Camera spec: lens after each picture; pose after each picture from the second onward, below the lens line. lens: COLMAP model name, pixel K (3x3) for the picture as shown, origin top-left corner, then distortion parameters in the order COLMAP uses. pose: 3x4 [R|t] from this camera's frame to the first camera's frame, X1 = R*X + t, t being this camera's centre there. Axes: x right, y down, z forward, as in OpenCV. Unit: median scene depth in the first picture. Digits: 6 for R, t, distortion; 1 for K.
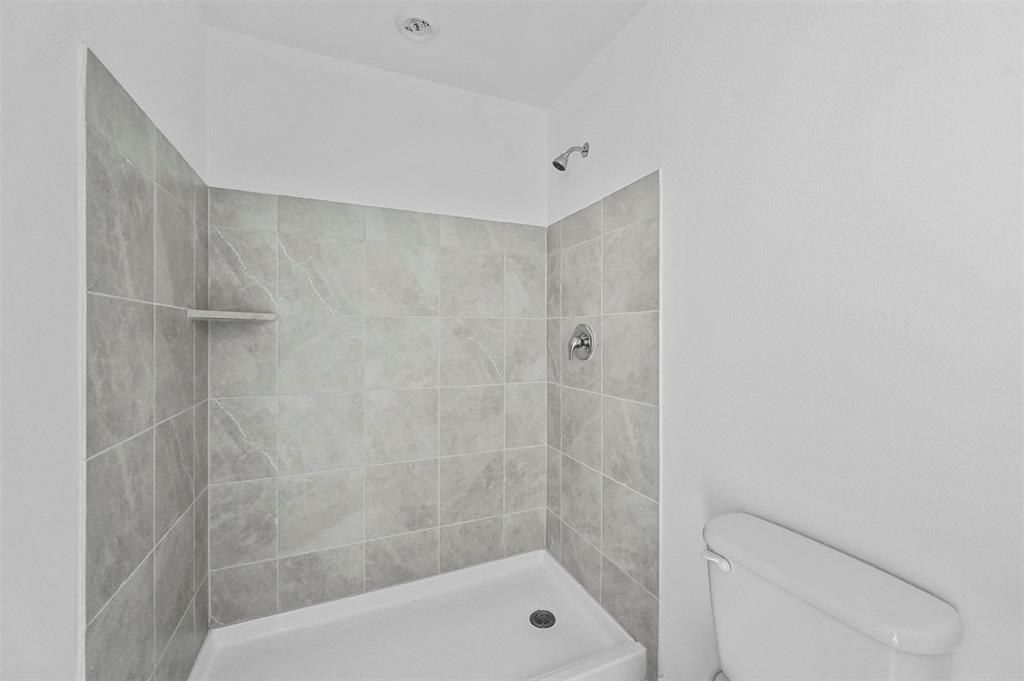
lens RADIAL K [[406.8, 0, 511.1], [0, 406.8, 339.6], [0, 0, 1]] dist [0.000464, 0.000121]
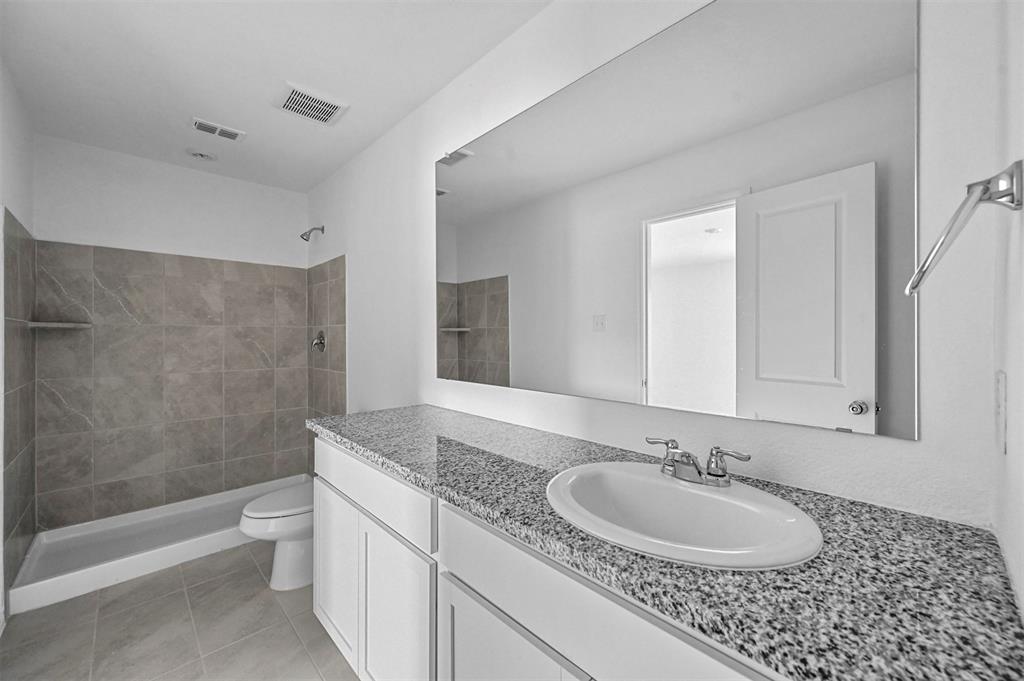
lens RADIAL K [[406.8, 0, 514.3], [0, 406.8, 339.1], [0, 0, 1]] dist [0.000464, 0.000121]
pose [[0.944656, -0.003826, 0.328042, 0.389456], [0.005569, 0.999975, -0.004374, 0.008749], [-0.328017, 0.005959, 0.944653, -0.896642]]
